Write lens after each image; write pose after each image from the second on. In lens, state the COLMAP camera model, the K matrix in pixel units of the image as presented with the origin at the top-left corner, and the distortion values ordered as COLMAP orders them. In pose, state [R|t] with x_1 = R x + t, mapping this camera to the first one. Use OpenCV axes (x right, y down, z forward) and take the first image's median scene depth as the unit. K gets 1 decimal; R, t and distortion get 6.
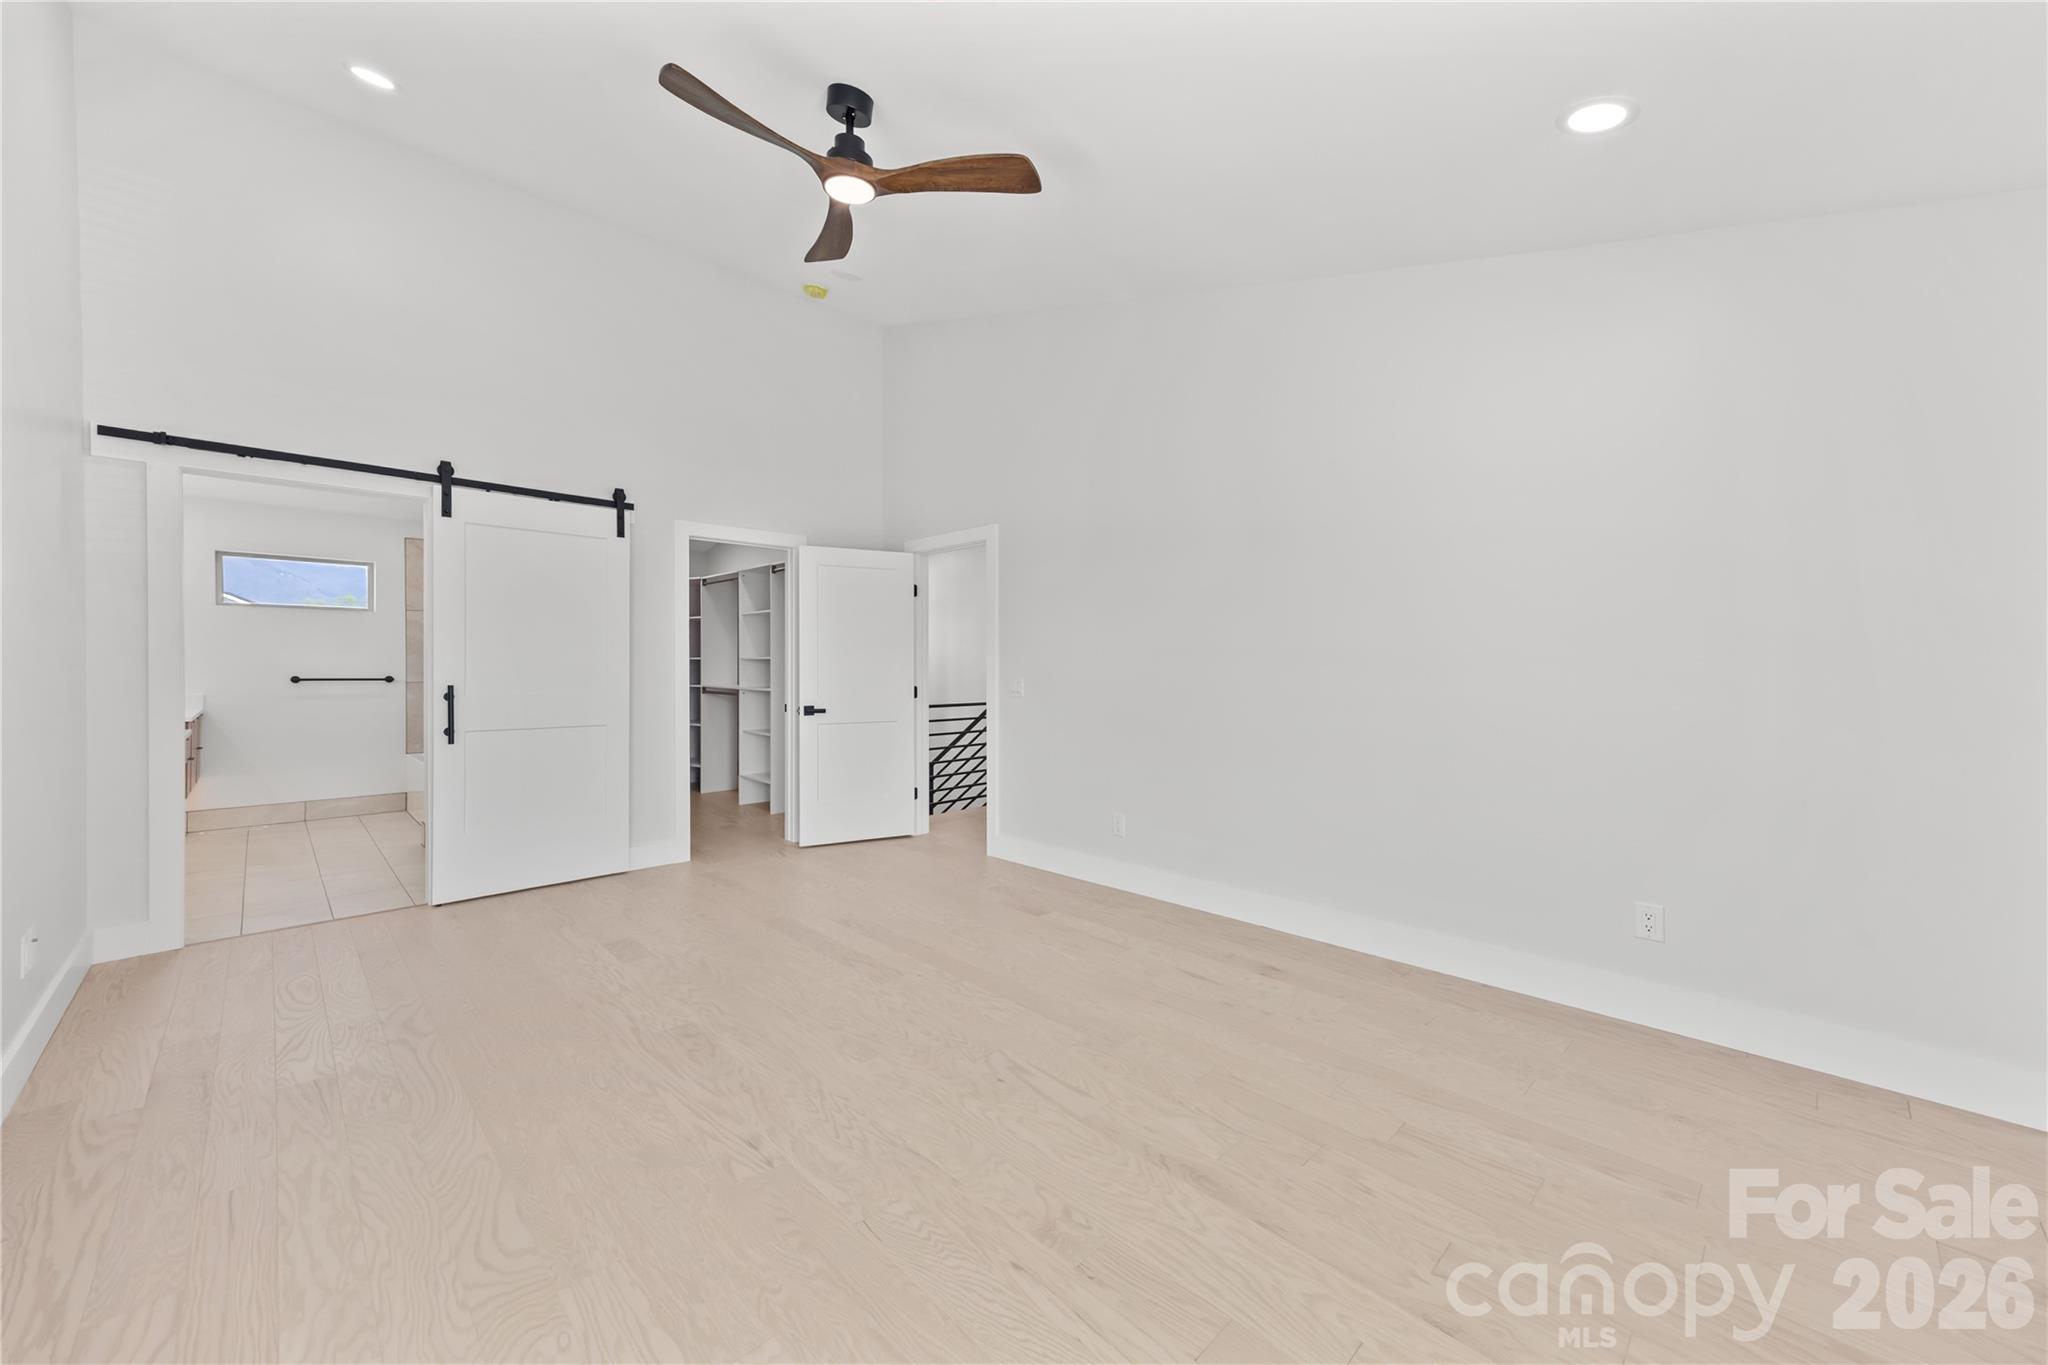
lens RADIAL K [[767.5, 0, 1034.7], [0, 767.5, 676.4], [0, 0, 1]] dist [0.014731, -0.000186]
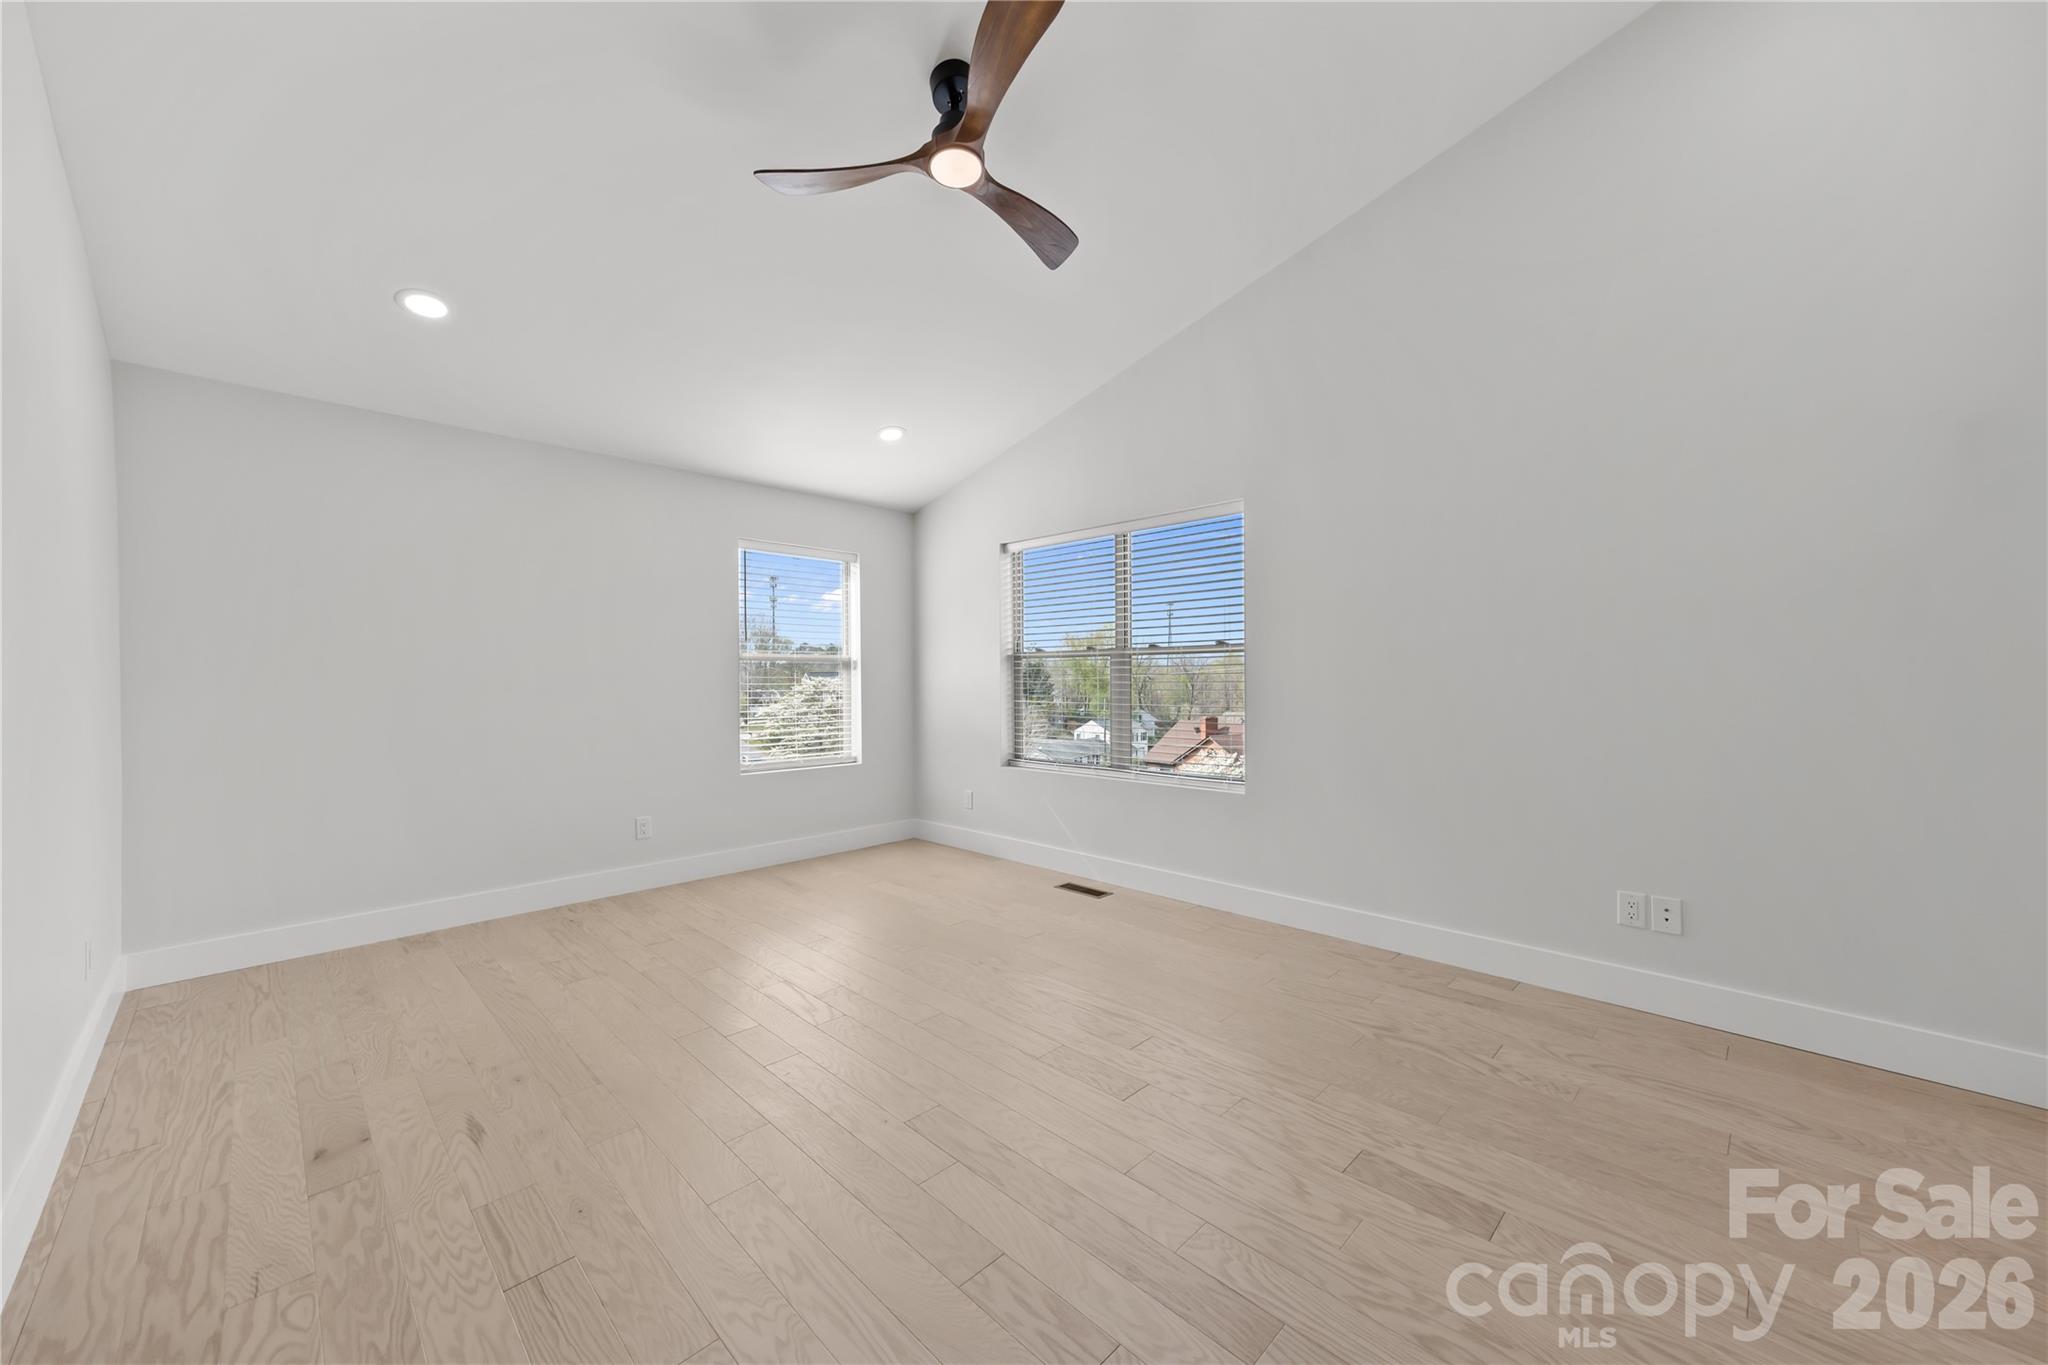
lens RADIAL K [[767.5, 0, 1034.7], [0, 767.5, 676.4], [0, 0, 1]] dist [0.014731, -0.000186]
pose [[-0.999906, 0.005700, -0.012475, -0.252331], [0.005579, 0.999937, 0.009771, -0.014286], [0.012530, 0.009700, -0.999874, 1.544683]]
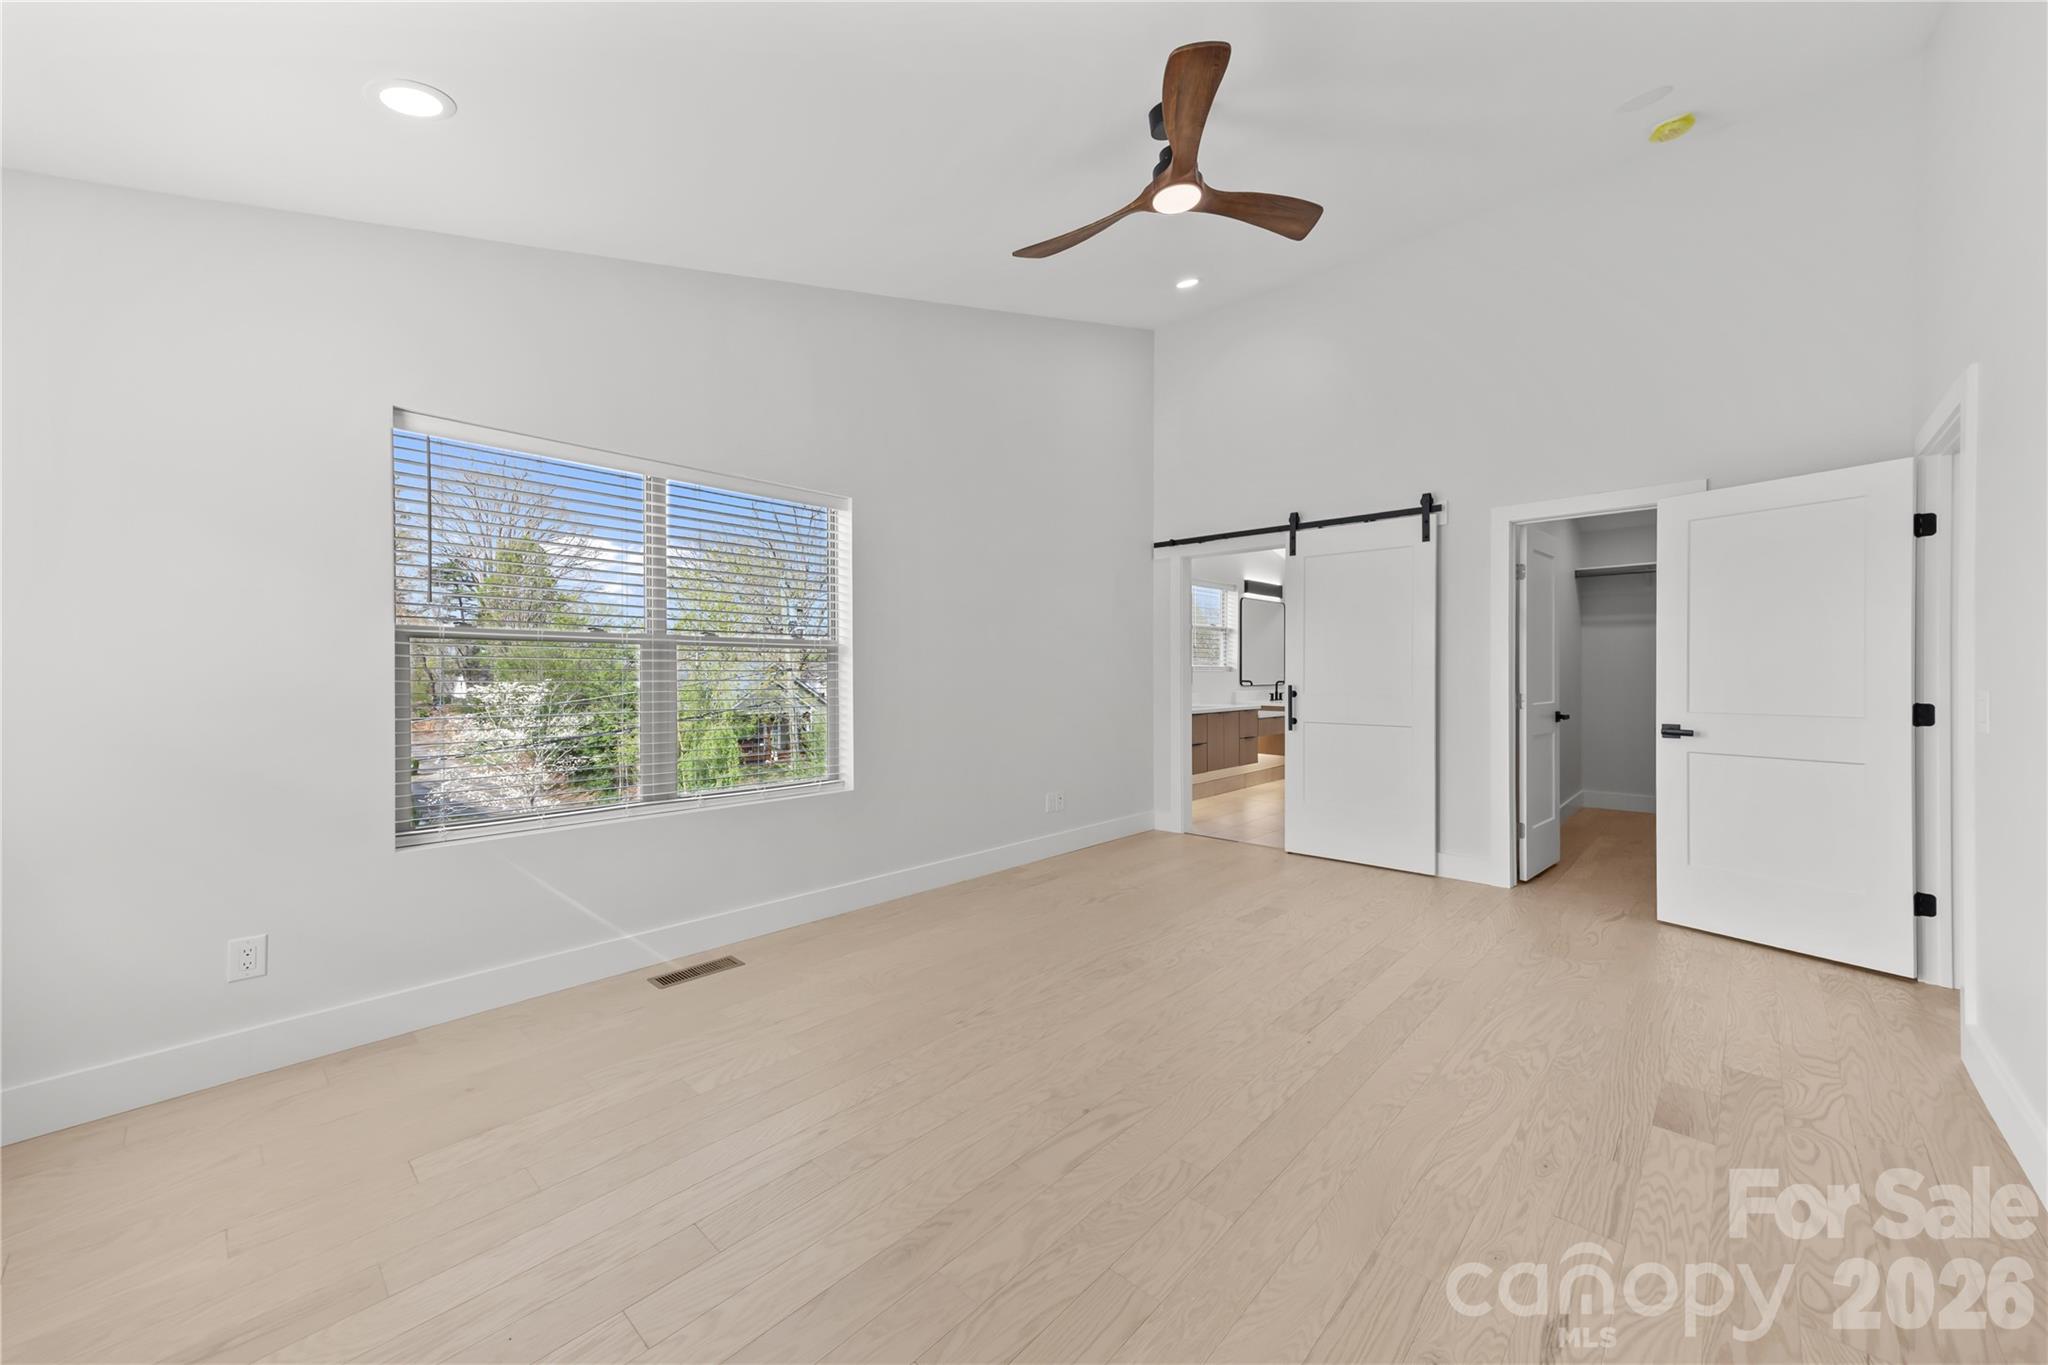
lens RADIAL K [[767.5, 0, 1034.7], [0, 767.5, 676.4], [0, 0, 1]] dist [0.014731, -0.000186]
pose [[0.048066, 0.003089, -0.998839, 0.606048], [-0.009336, 0.999953, 0.002643, -0.003297], [0.998801, 0.009198, 0.048092, 0.606487]]
